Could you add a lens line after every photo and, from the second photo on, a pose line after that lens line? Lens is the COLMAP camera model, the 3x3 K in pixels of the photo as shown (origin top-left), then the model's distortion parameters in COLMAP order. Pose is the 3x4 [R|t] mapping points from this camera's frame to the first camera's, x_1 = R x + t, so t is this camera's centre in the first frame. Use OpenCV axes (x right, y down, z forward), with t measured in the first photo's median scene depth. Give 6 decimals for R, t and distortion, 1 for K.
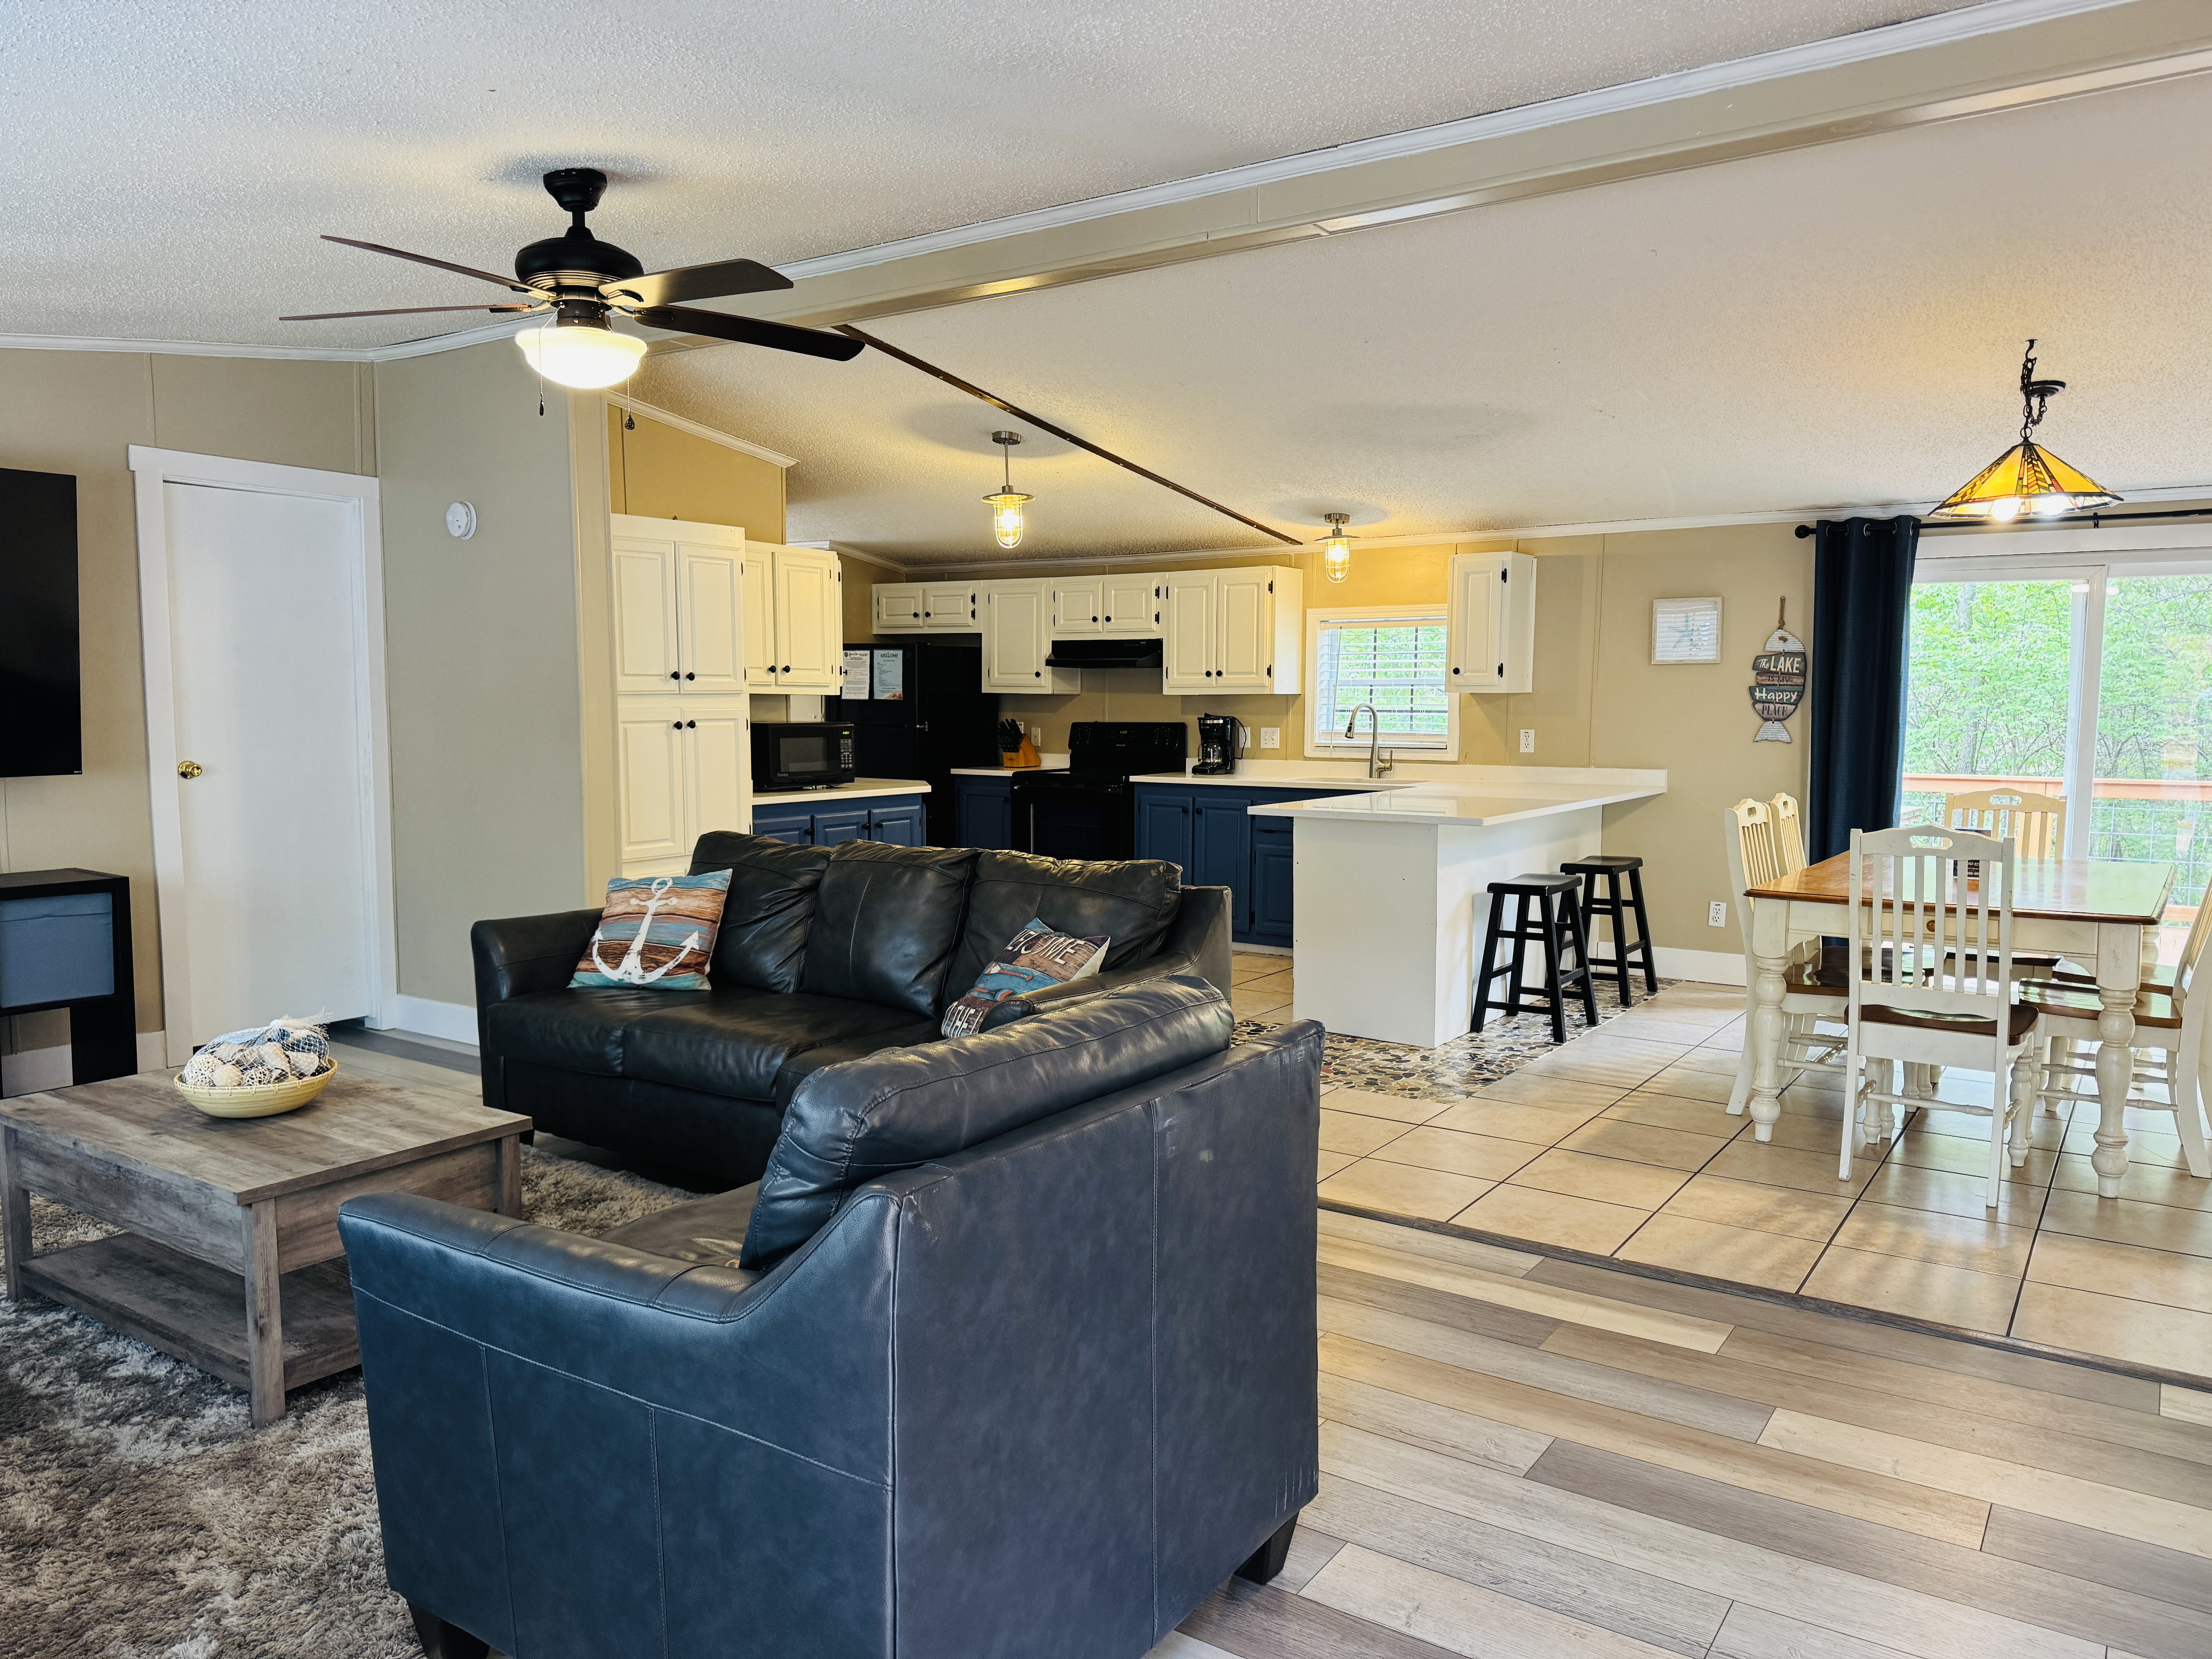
lens RADIAL K [[1544.7, 0, 1106.0], [0, 1544.7, 833.9], [0, 0, 1]] dist [0.058447, -0.056142]
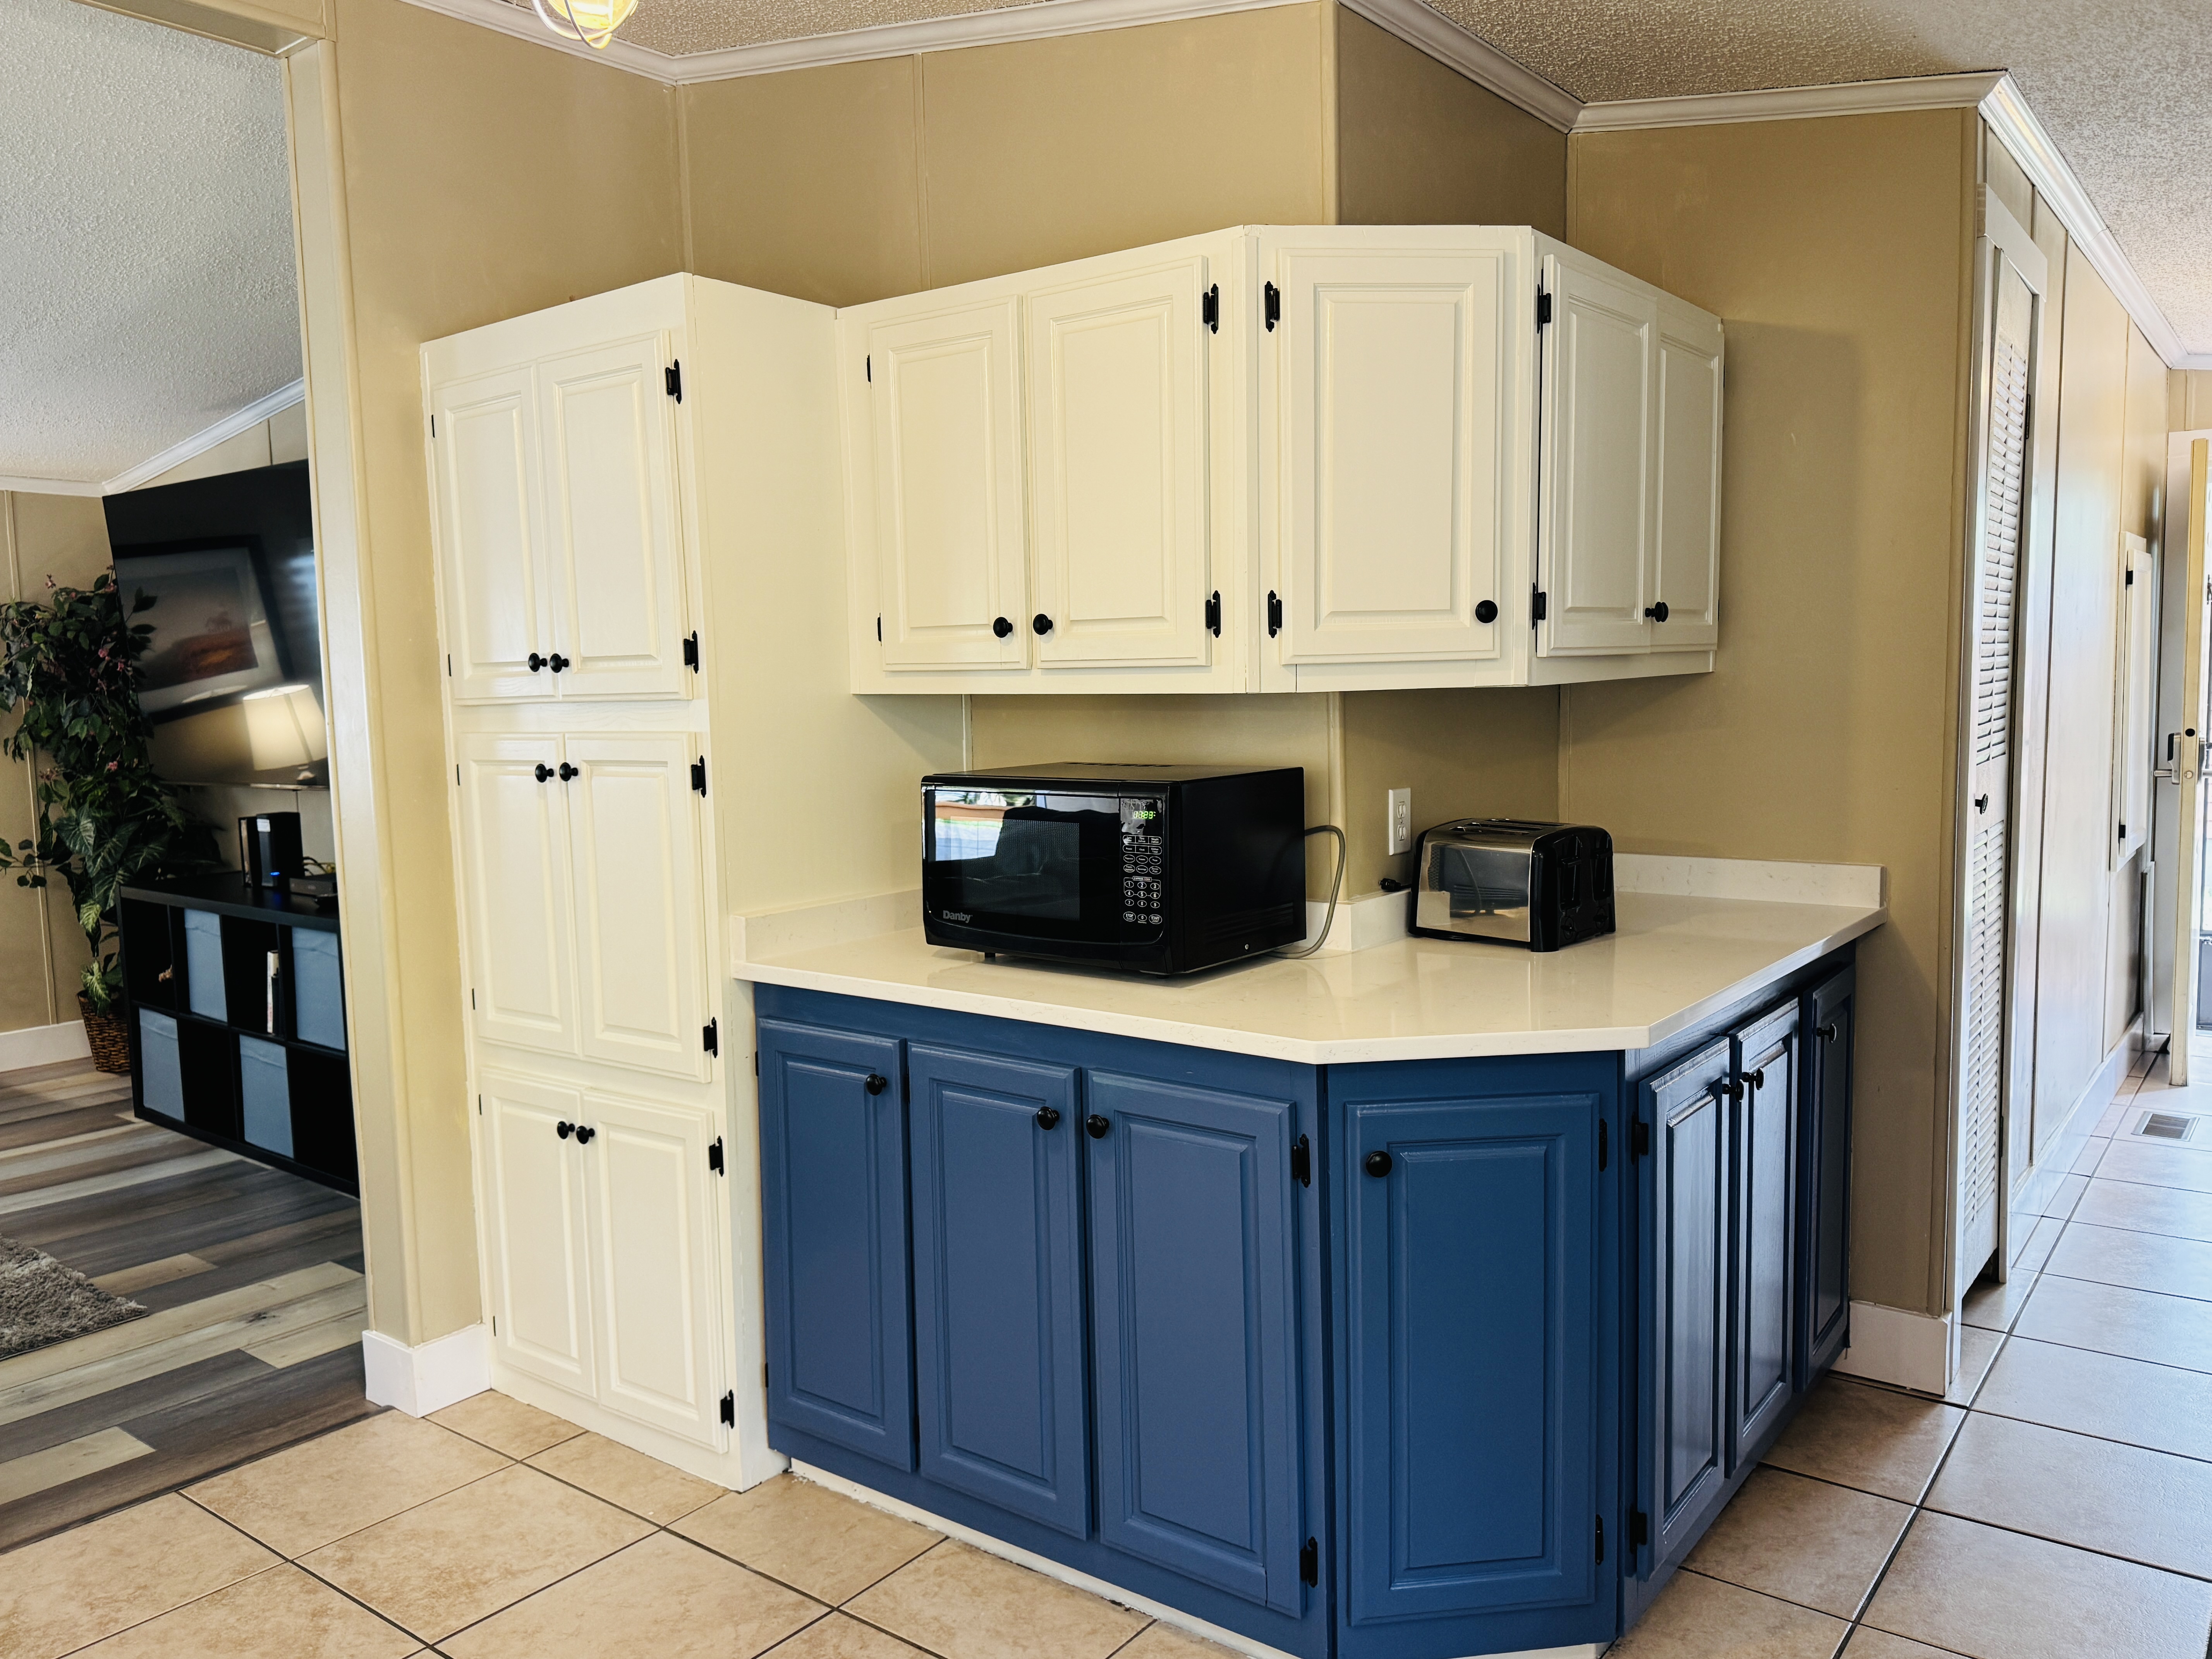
lens RADIAL K [[1620.1, 0, 1120.0], [0, 1620.1, 836.3], [0, 0, 1]] dist [0.138703, -0.181897]
pose [[-0.049987, 0.099665, -0.993765, 0.235820], [-0.066895, 0.992440, 0.102897, -0.137903], [0.996507, 0.071621, -0.042942, 1.467075]]
